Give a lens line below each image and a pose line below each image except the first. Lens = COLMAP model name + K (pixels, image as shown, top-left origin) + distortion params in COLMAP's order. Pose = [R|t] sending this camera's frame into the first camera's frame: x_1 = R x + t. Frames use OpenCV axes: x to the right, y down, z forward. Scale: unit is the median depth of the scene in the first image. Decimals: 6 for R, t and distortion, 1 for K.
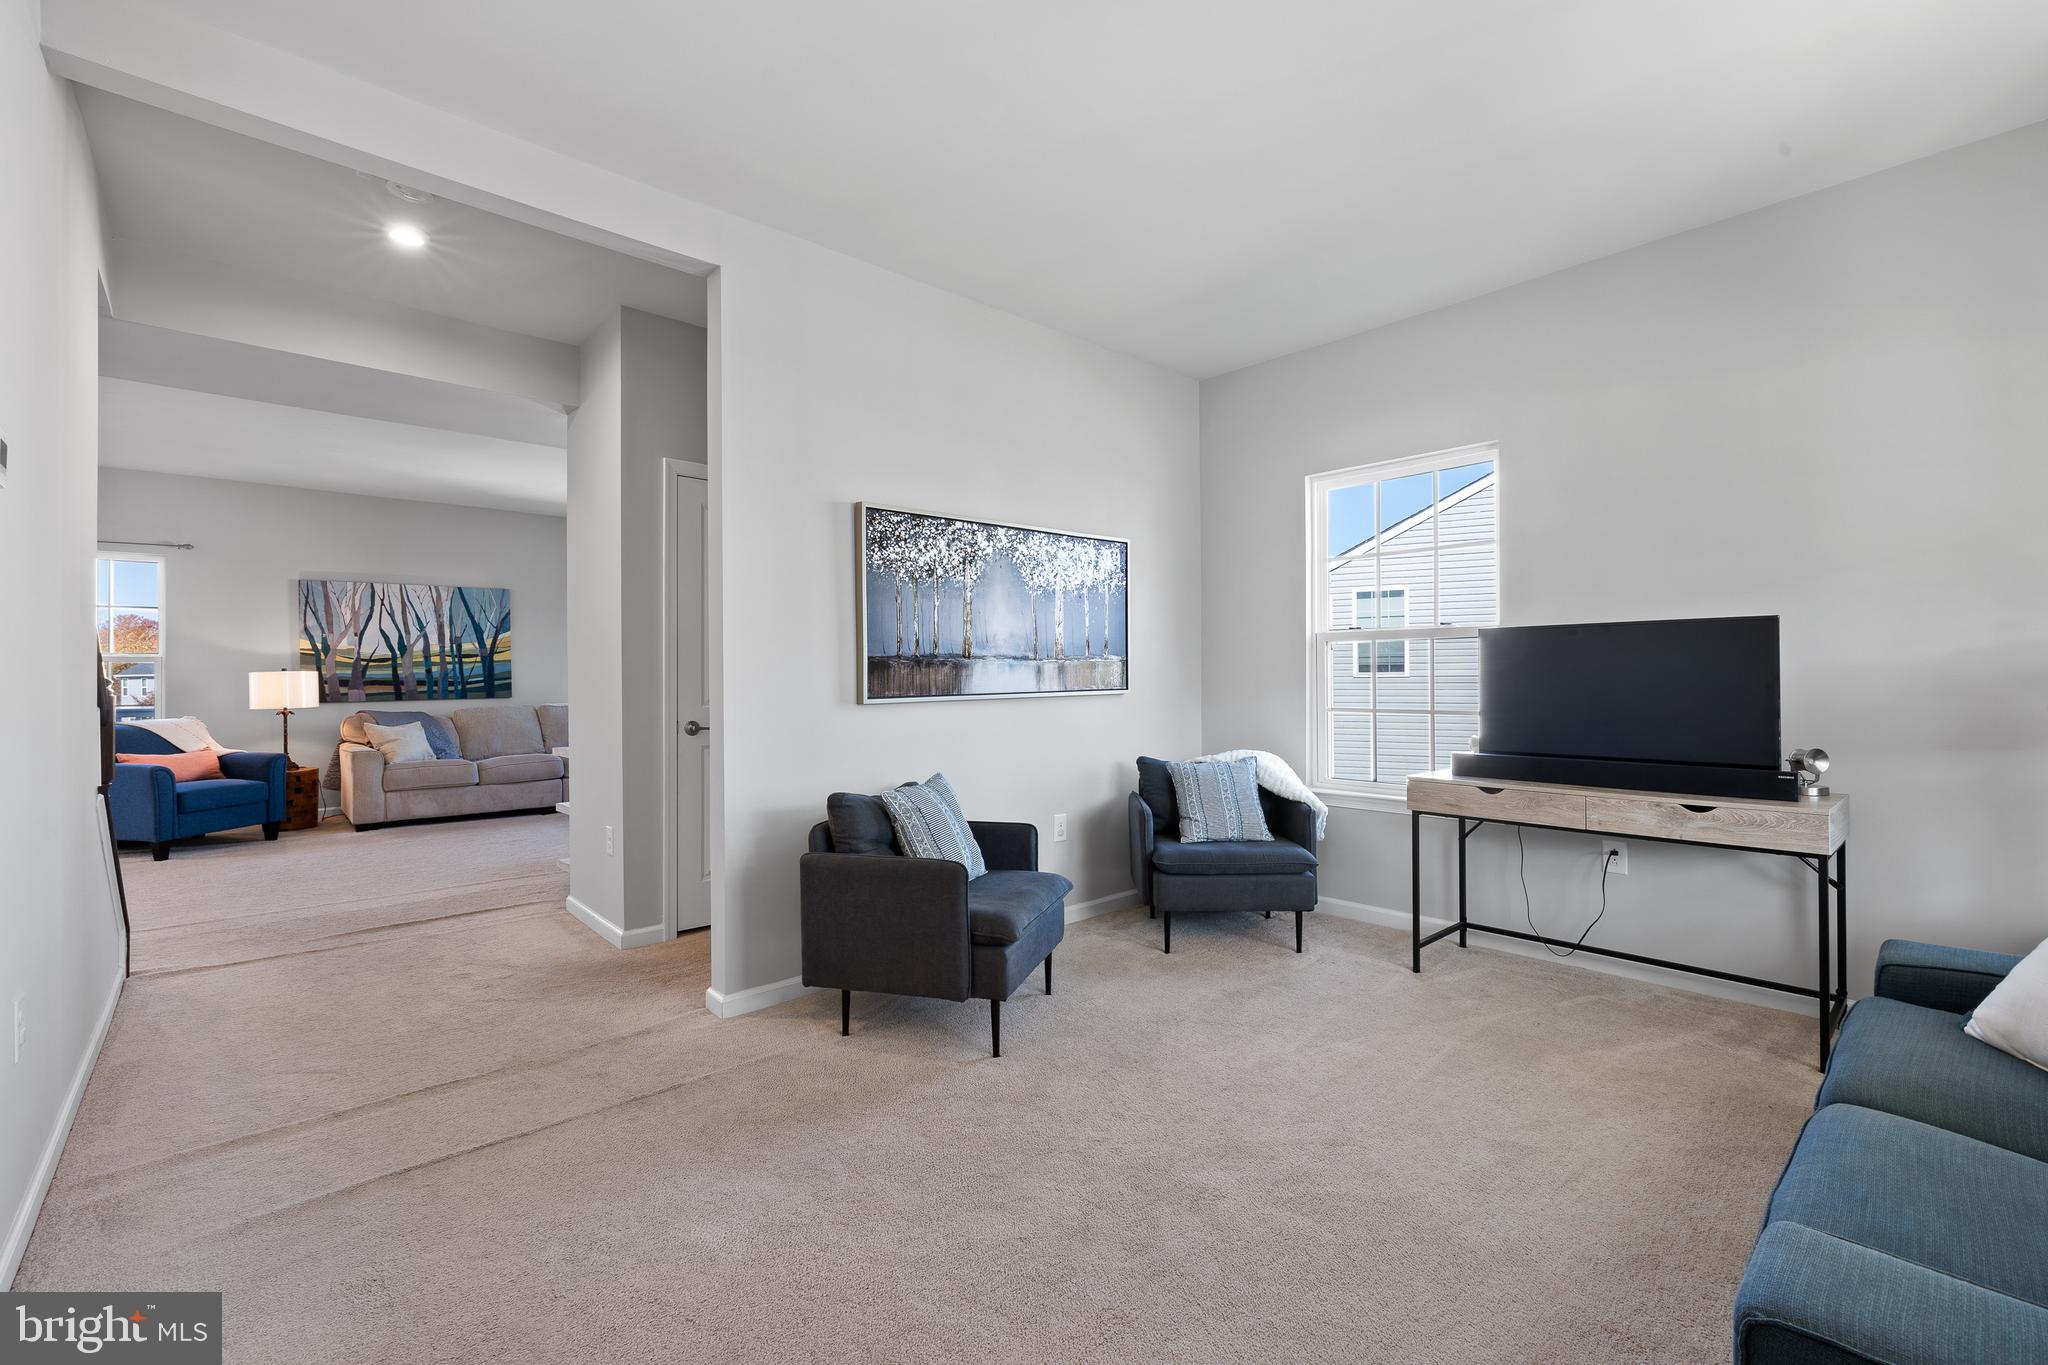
lens RADIAL K [[877.7, 0, 1040.9], [0, 877.7, 678.9], [0, 0, 1]] dist [-0.000866, 0.001972]
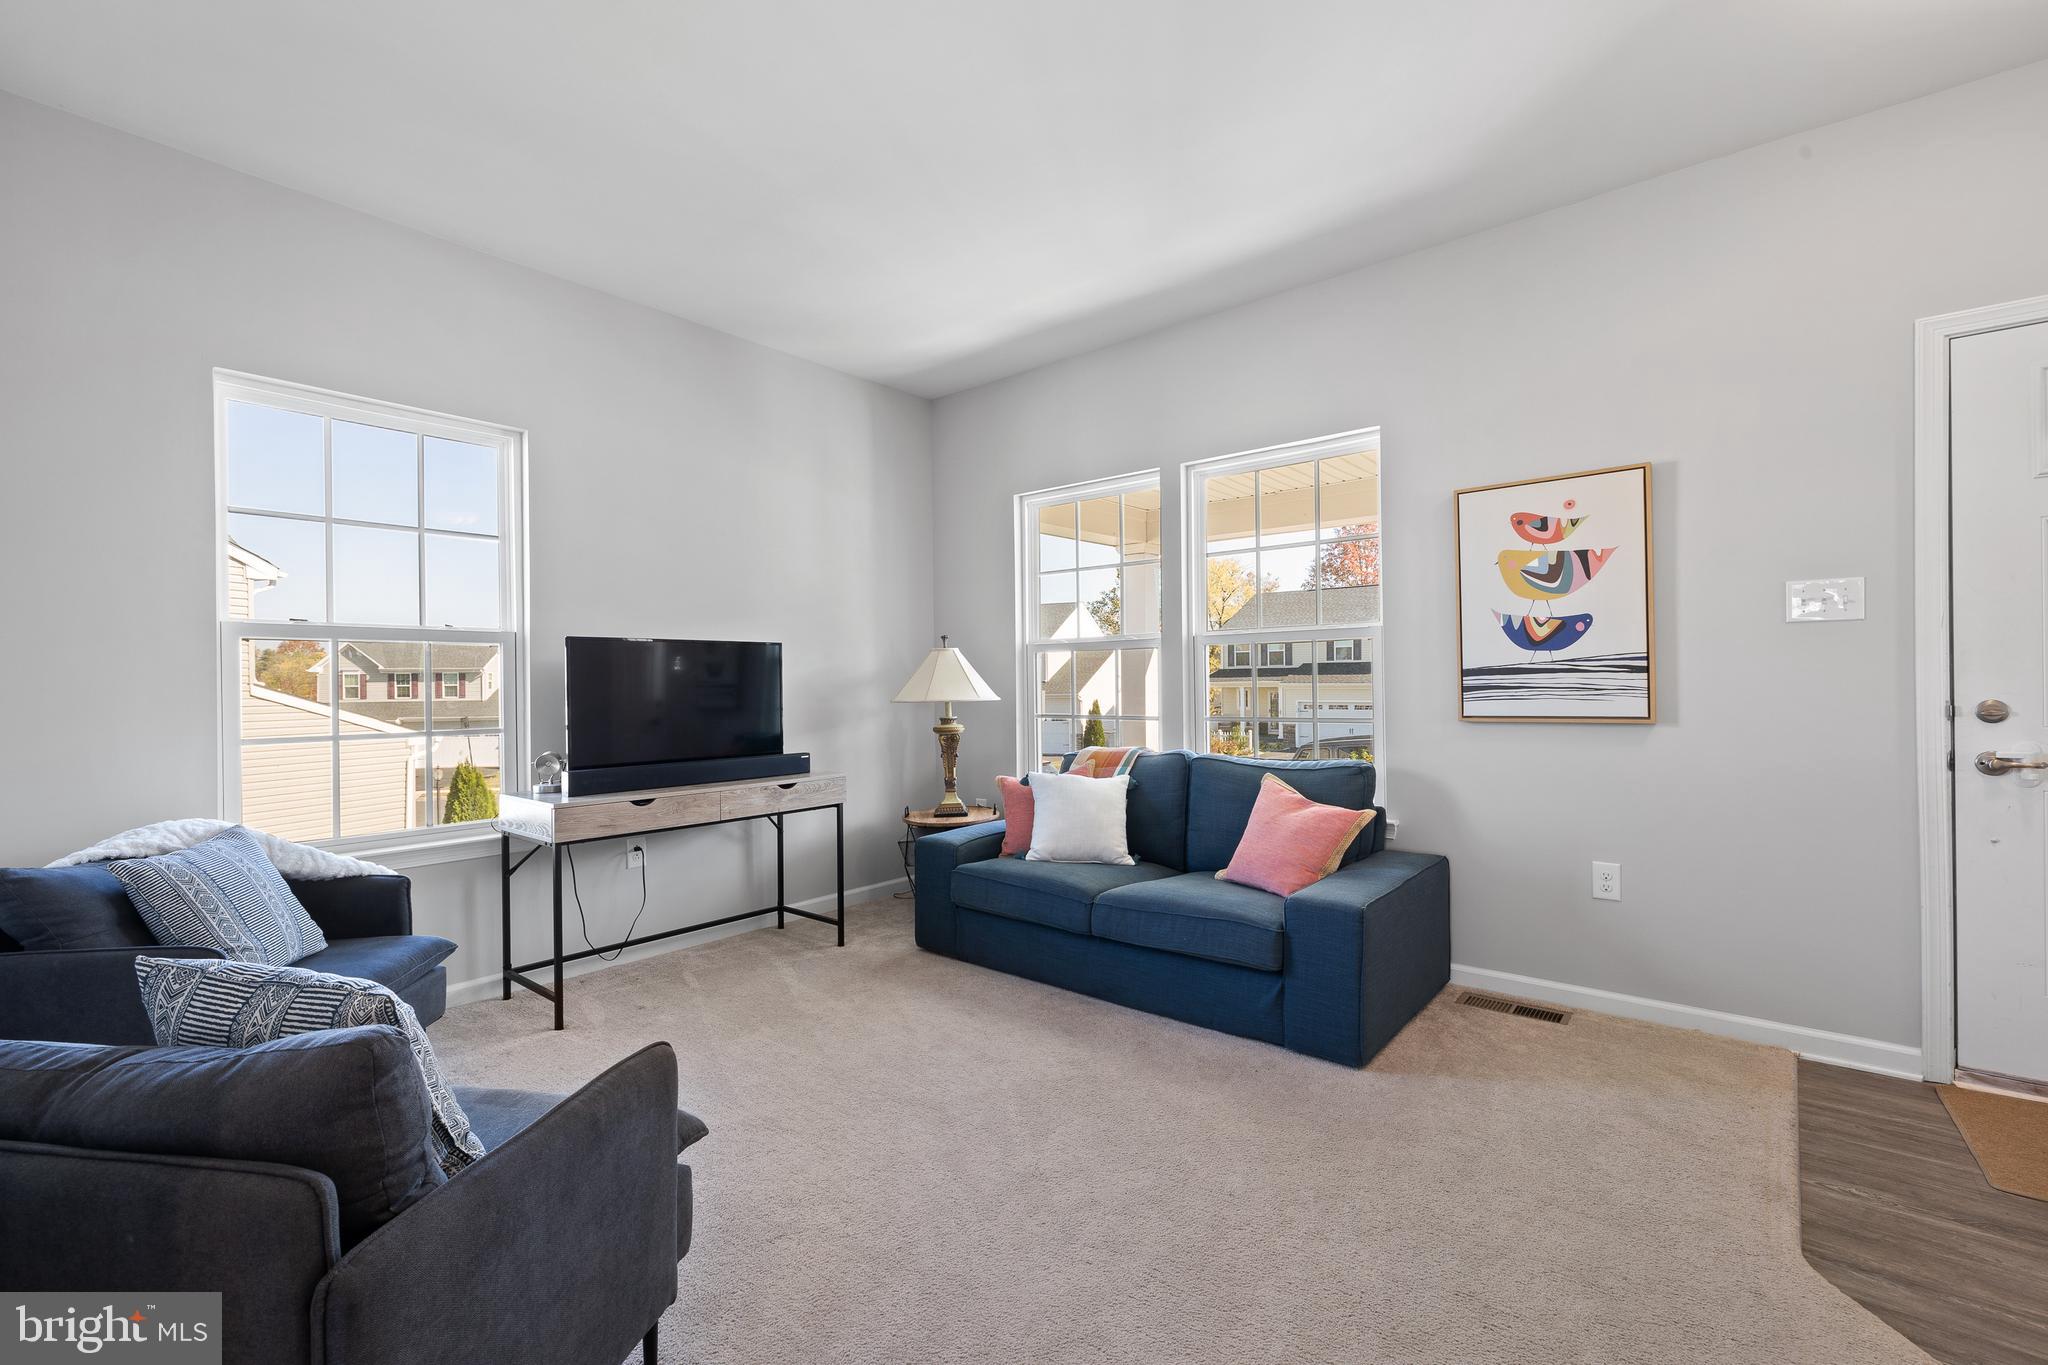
lens RADIAL K [[877.7, 0, 1023.1], [0, 877.7, 678.2], [0, 0, 1]] dist [-0.000866, 0.001972]
pose [[-0.130747, 0.004849, 0.991404, -0.544041], [0.010122, 0.999942, -0.003556, -0.007607], [-0.991364, 0.009570, -0.130789, 0.716846]]
